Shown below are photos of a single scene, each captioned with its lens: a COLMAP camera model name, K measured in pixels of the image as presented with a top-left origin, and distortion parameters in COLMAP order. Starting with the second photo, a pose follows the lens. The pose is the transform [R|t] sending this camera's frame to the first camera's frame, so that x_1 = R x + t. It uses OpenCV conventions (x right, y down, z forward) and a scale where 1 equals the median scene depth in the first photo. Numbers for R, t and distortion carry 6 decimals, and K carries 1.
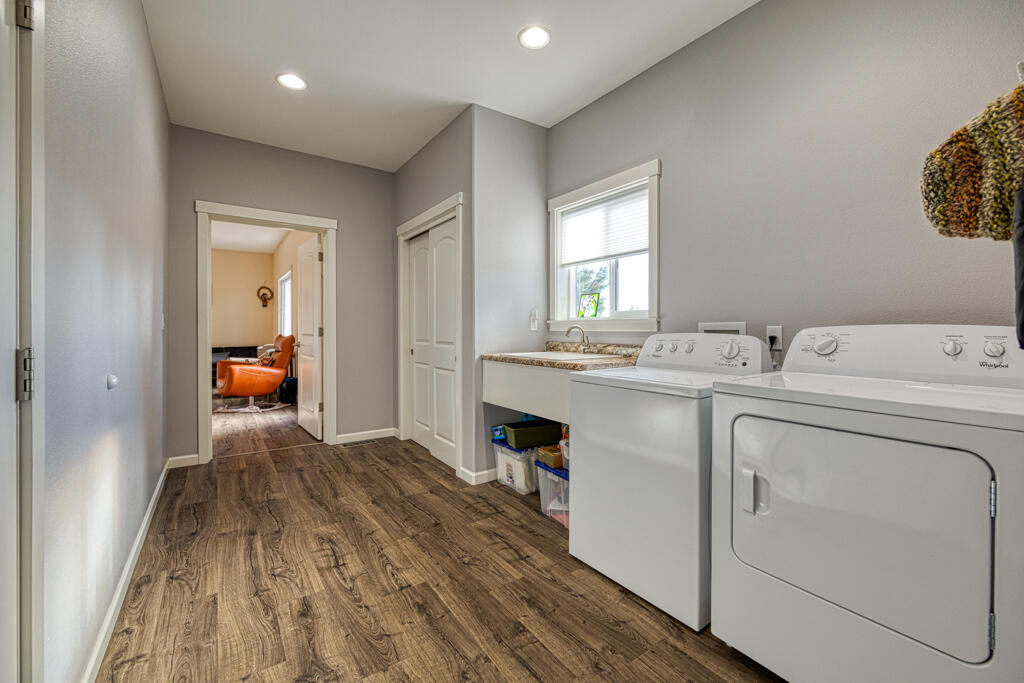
lens RADIAL K [[416.1, 0, 532.4], [0, 416.1, 323.2], [0, 0, 1]] dist [-0.017605, -0.000043]
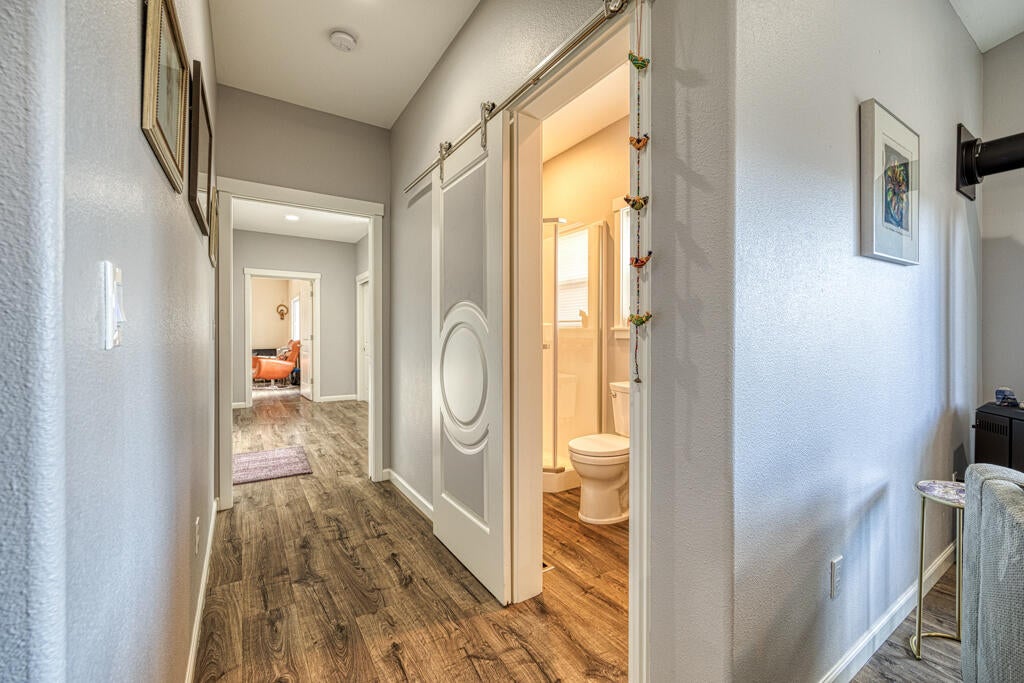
lens RADIAL K [[415.3, 0, 510.5], [0, 415.3, 338.4], [0, 0, 1]] dist [-0.010220, -0.000210]
pose [[0.997221, 0.009772, -0.073859, 0.303857], [-0.008846, 0.999878, 0.012846, -0.003549], [0.073975, -0.012157, 0.997186, -0.454249]]
